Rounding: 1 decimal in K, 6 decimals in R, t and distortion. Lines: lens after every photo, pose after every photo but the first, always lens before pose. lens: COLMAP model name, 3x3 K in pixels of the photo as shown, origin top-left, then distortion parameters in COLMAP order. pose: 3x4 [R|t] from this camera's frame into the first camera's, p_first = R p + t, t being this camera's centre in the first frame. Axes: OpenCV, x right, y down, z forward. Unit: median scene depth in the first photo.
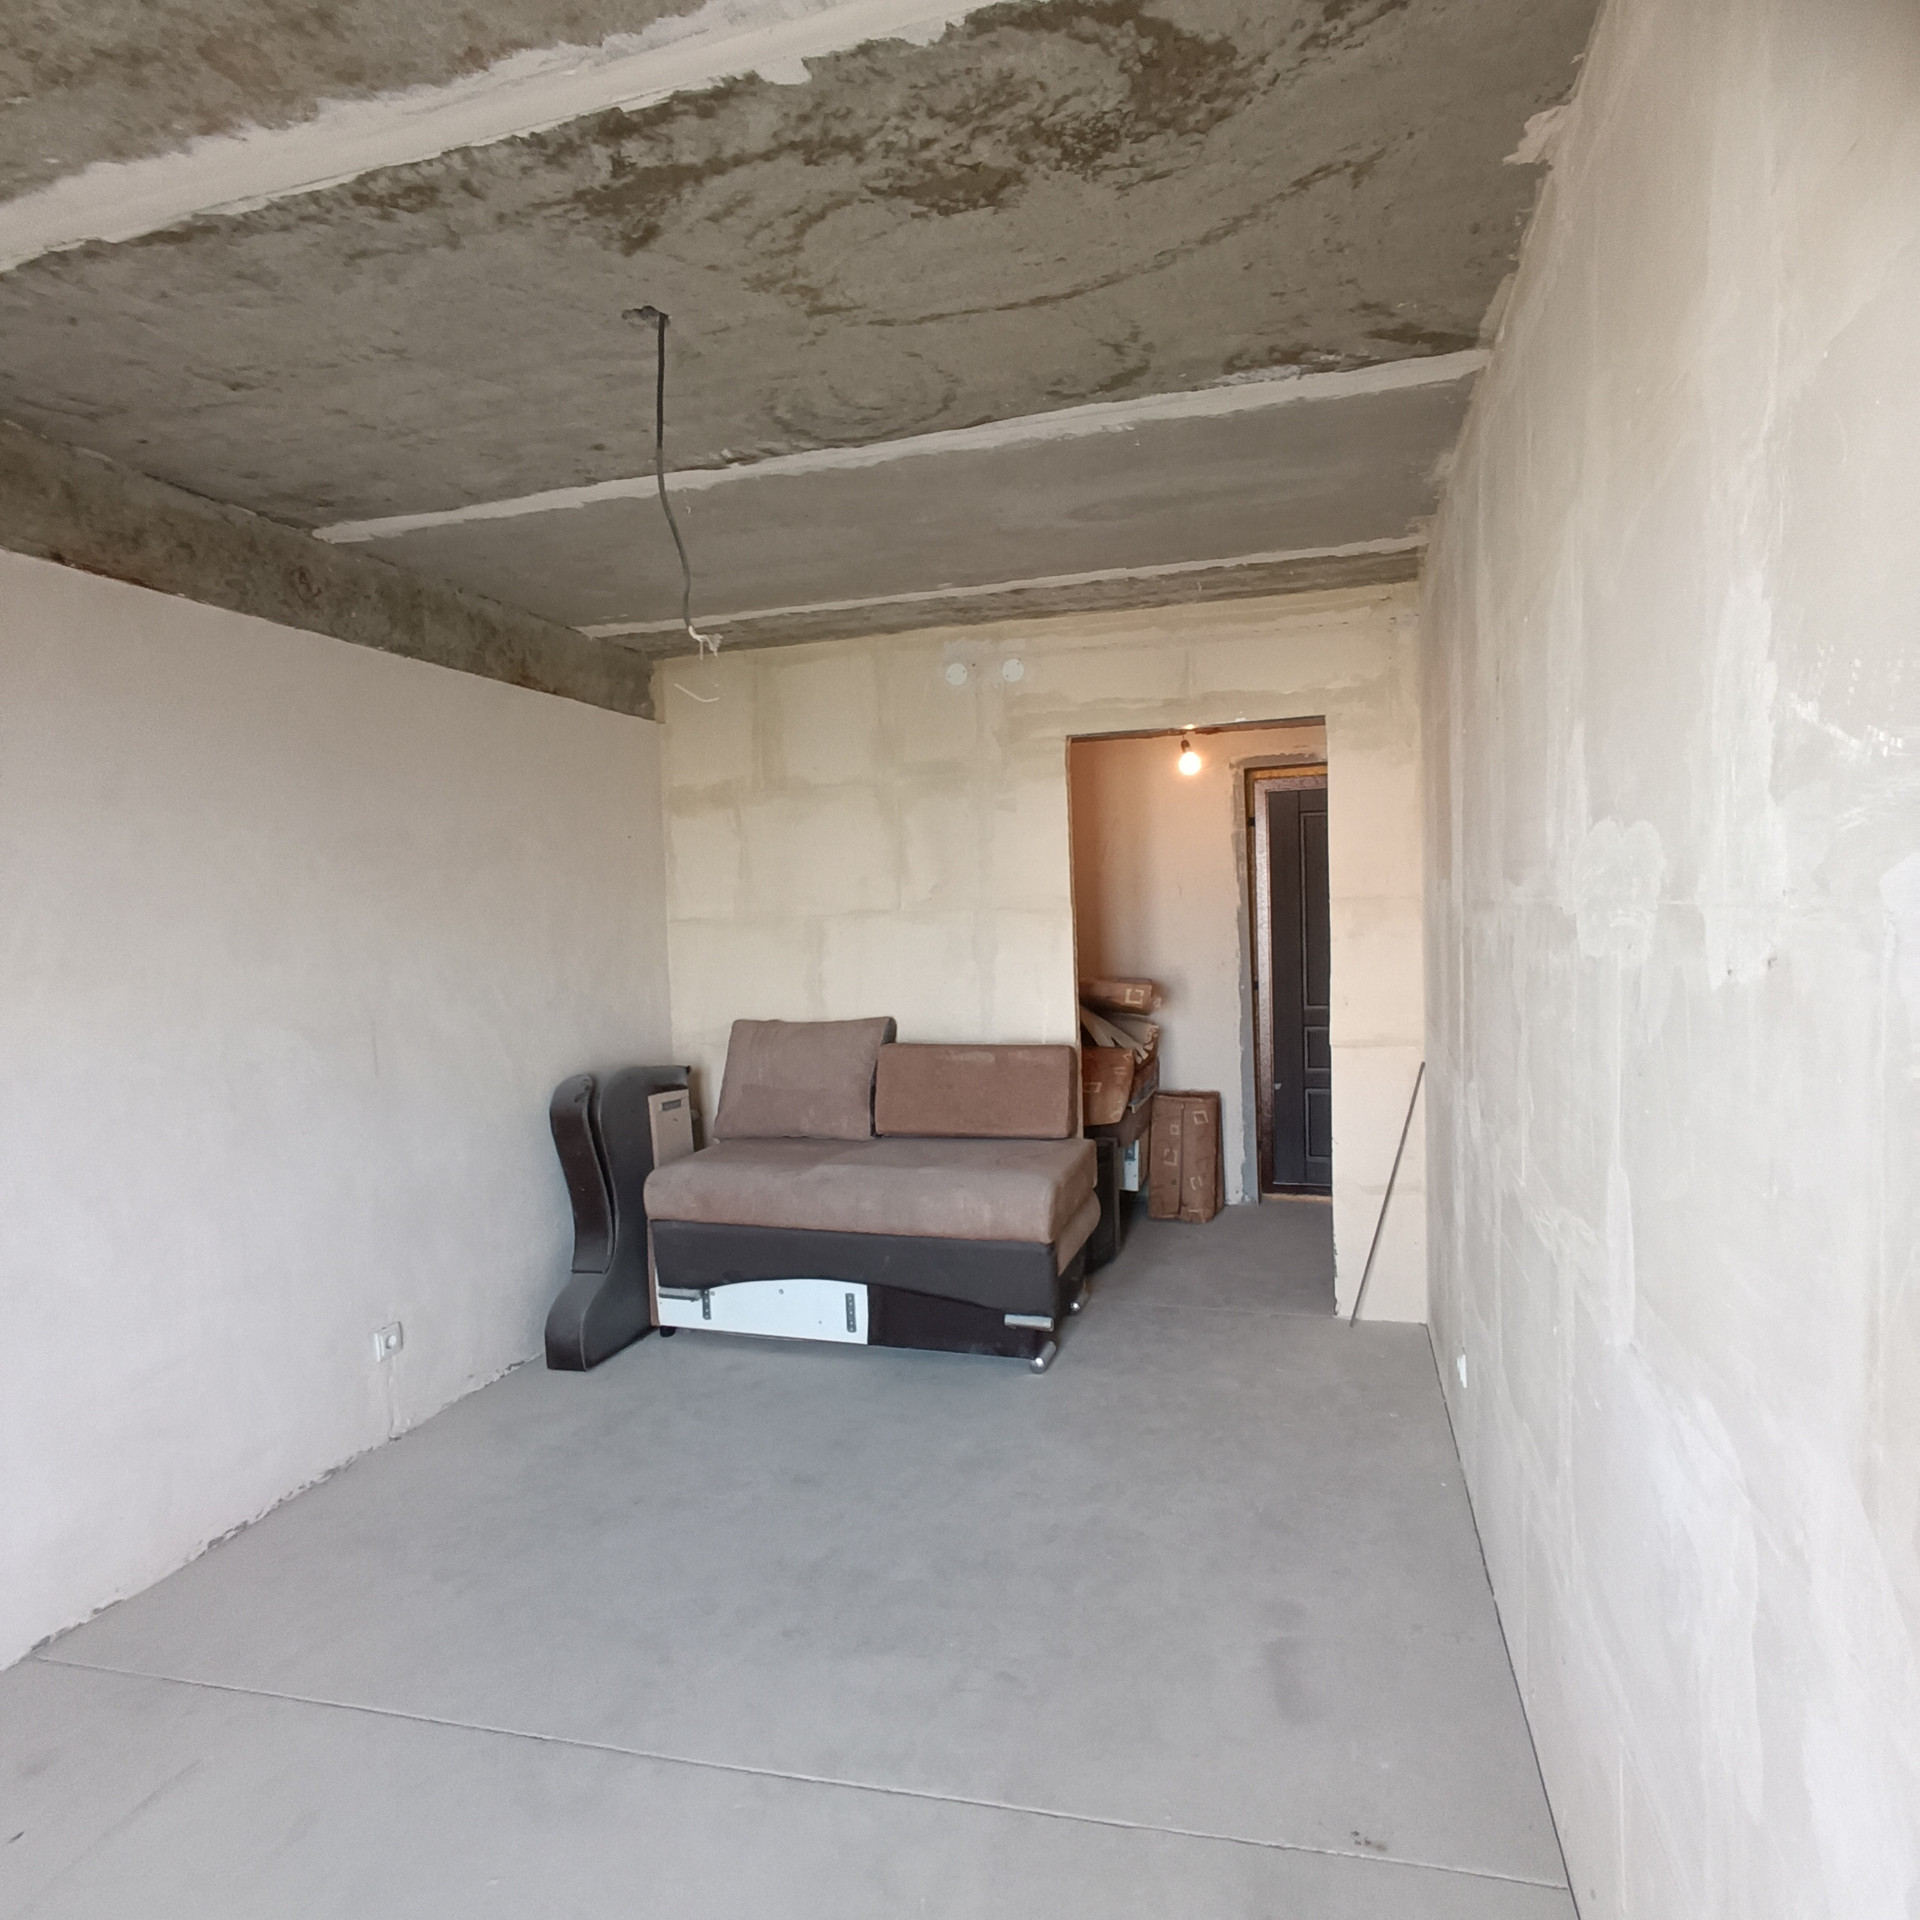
lens RADIAL K [[1163.7, 0, 965.4], [0, 1163.7, 965.1], [0, 0, 1]] dist [-0.032154, 0.035082]
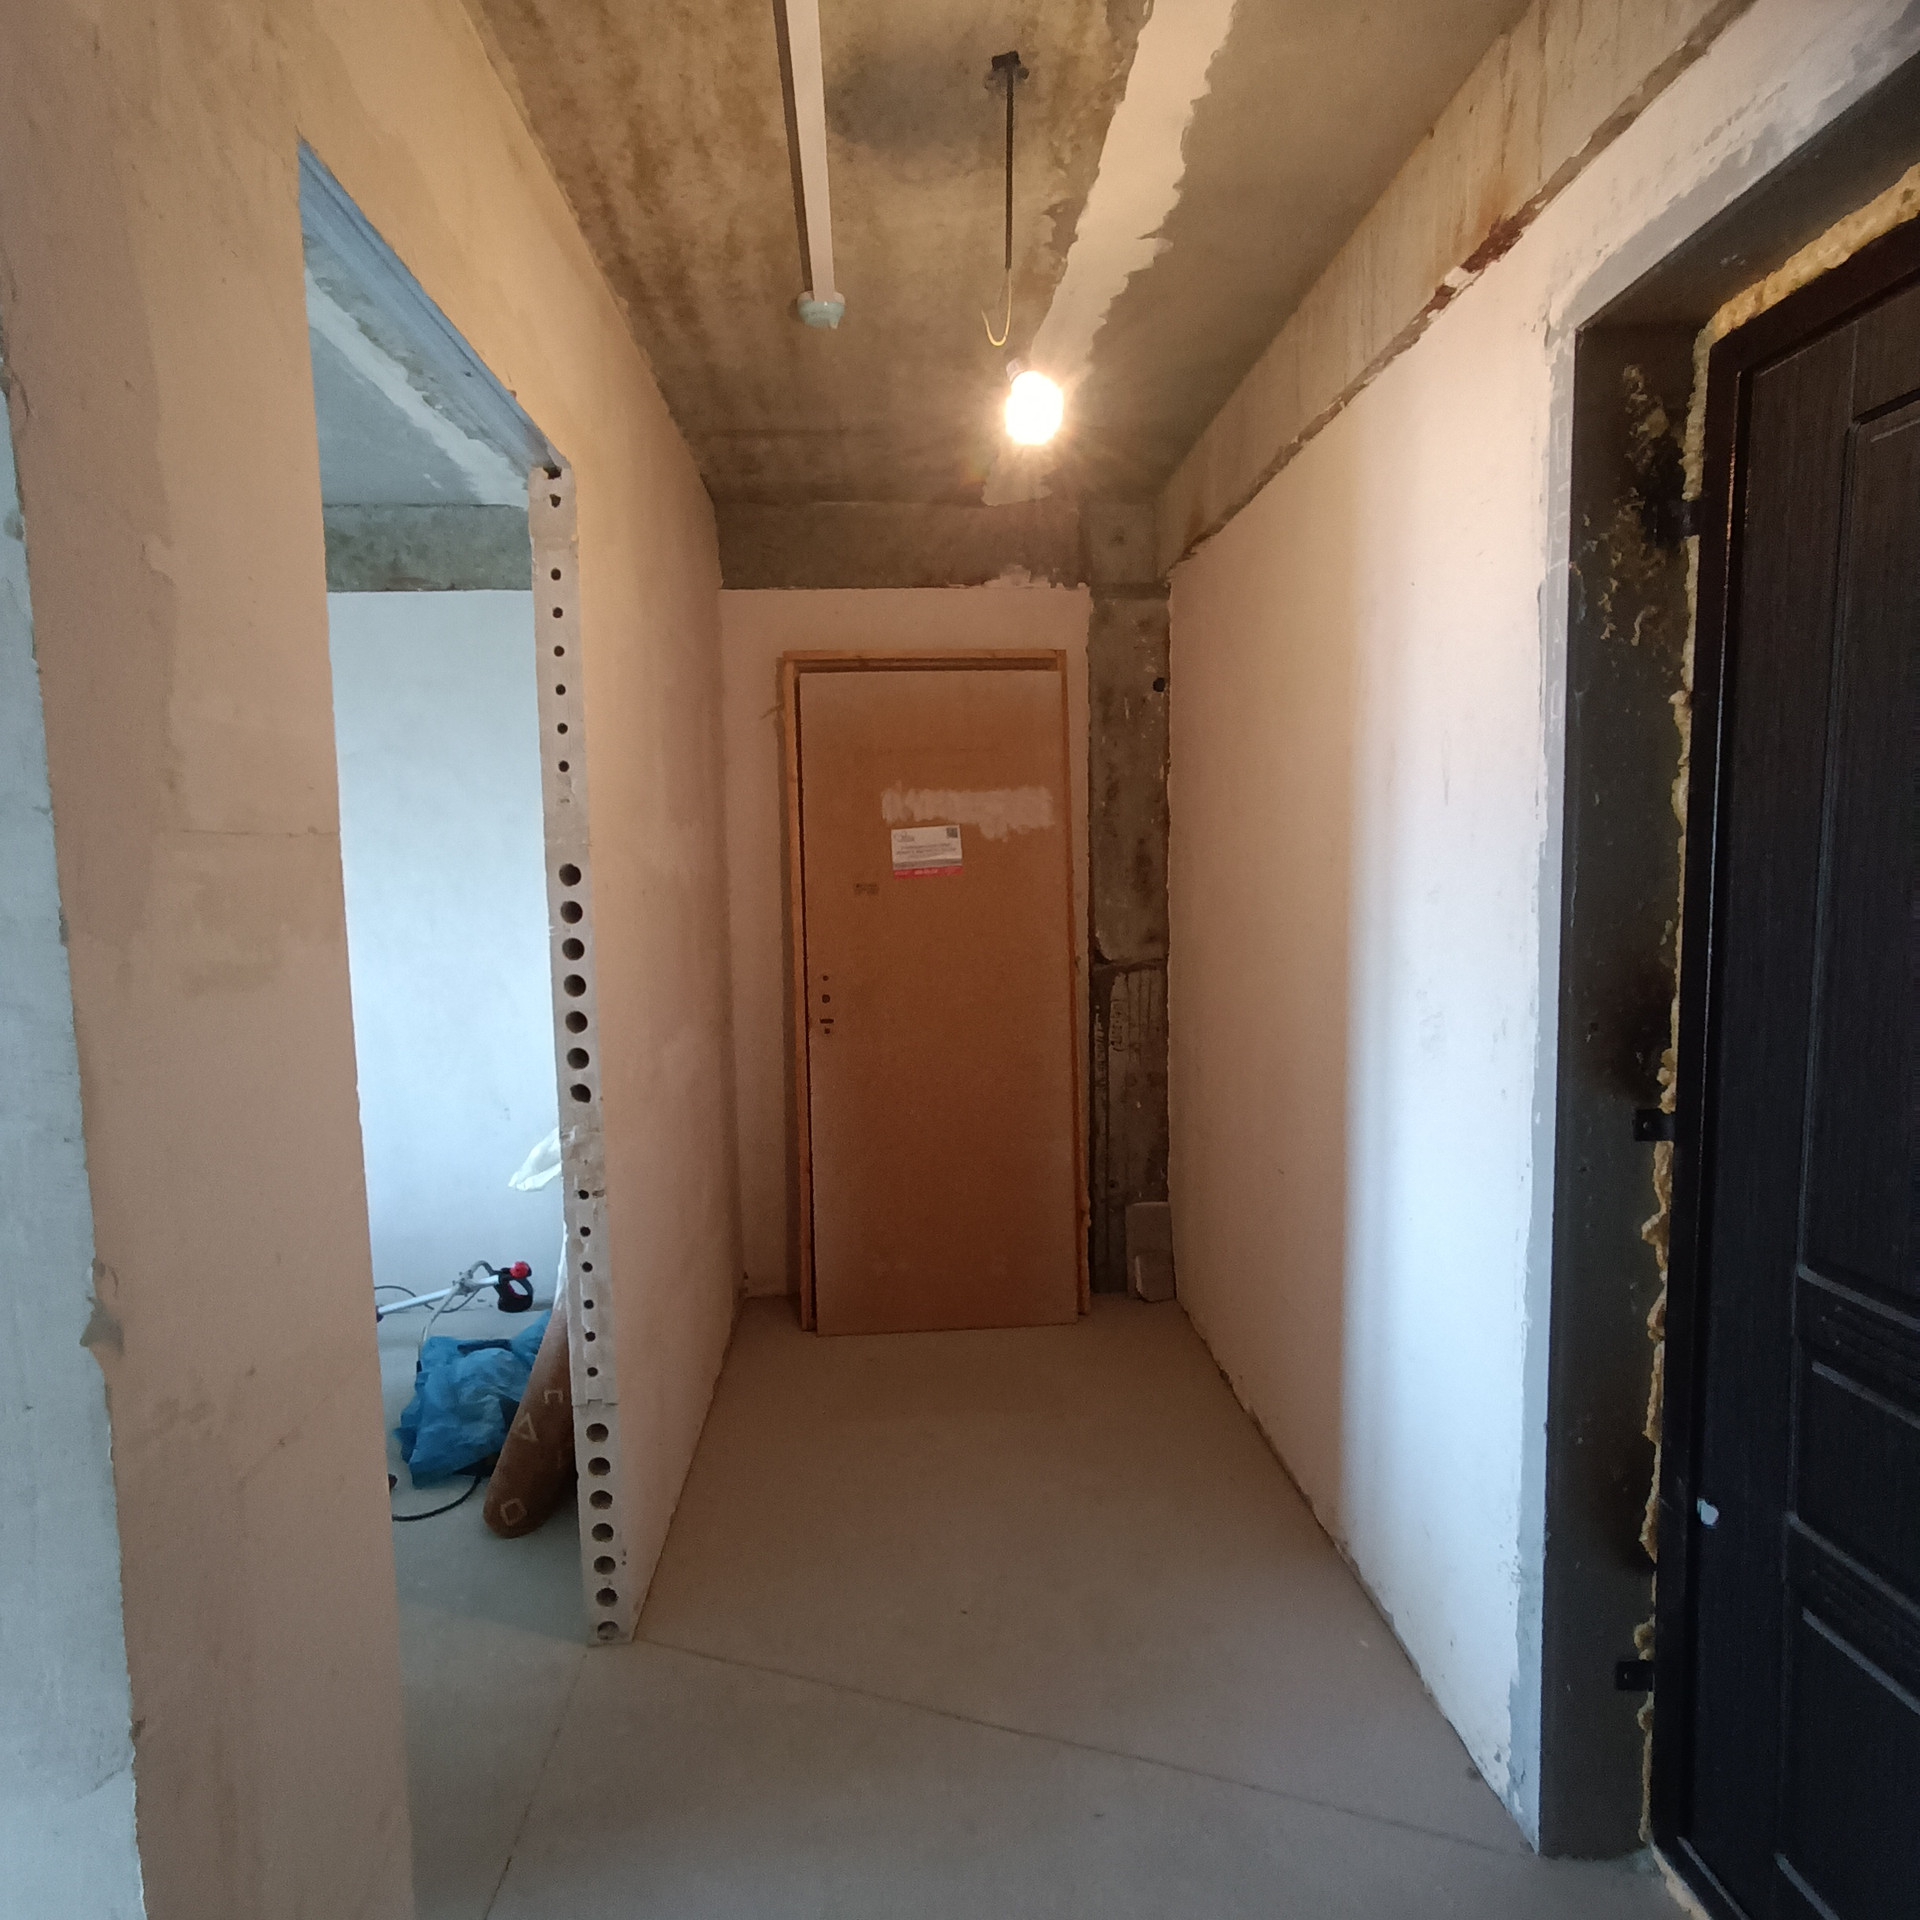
lens RADIAL K [[1163.7, 0, 957.9], [0, 1163.7, 970.9], [0, 0, 1]] dist [-0.032154, 0.035082]
pose [[0.347320, 0.119723, -0.930073, 0.945668], [-0.039941, 0.992805, 0.112883, -0.093568], [0.936896, -0.002059, 0.349603, 1.587733]]
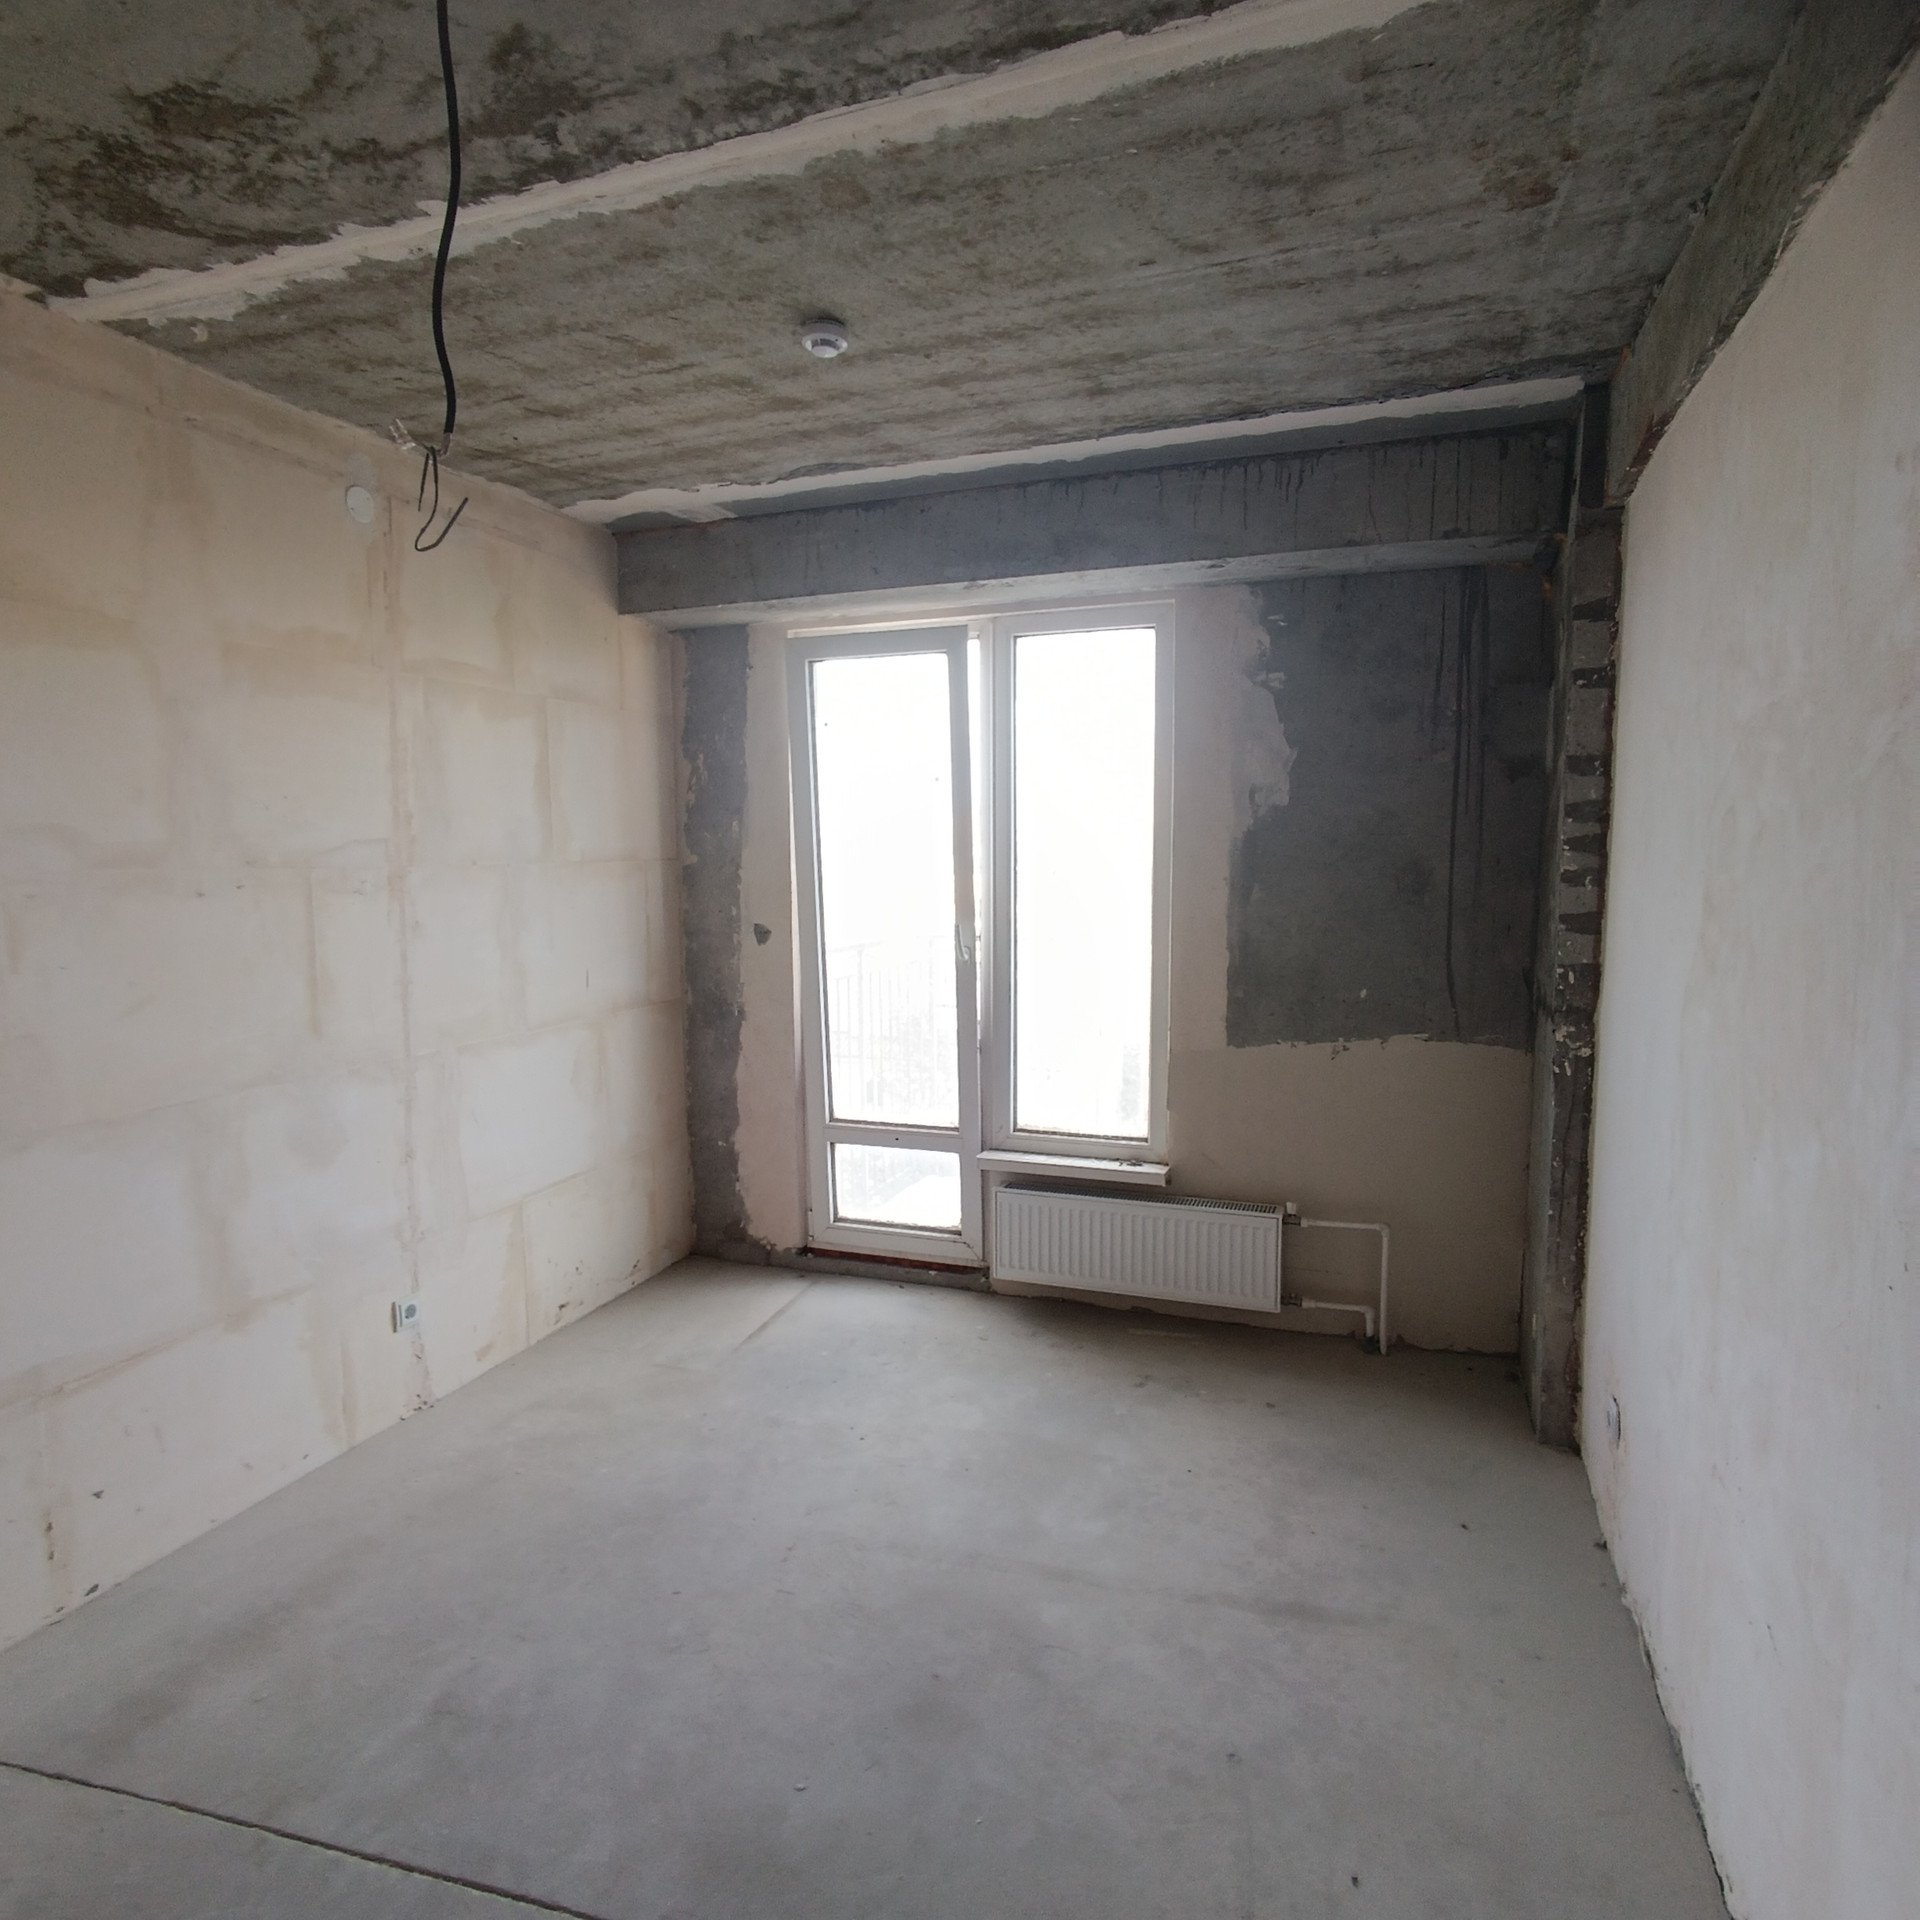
lens RADIAL K [[1163.7, 0, 960.7], [0, 1163.7, 960.8], [0, 0, 1]] dist [-0.032154, 0.035082]
pose [[-0.997382, 0.033072, 0.064300, -0.430552], [0.041853, 0.989209, 0.140408, -0.051641], [-0.058962, 0.142731, -0.988004, 1.281112]]
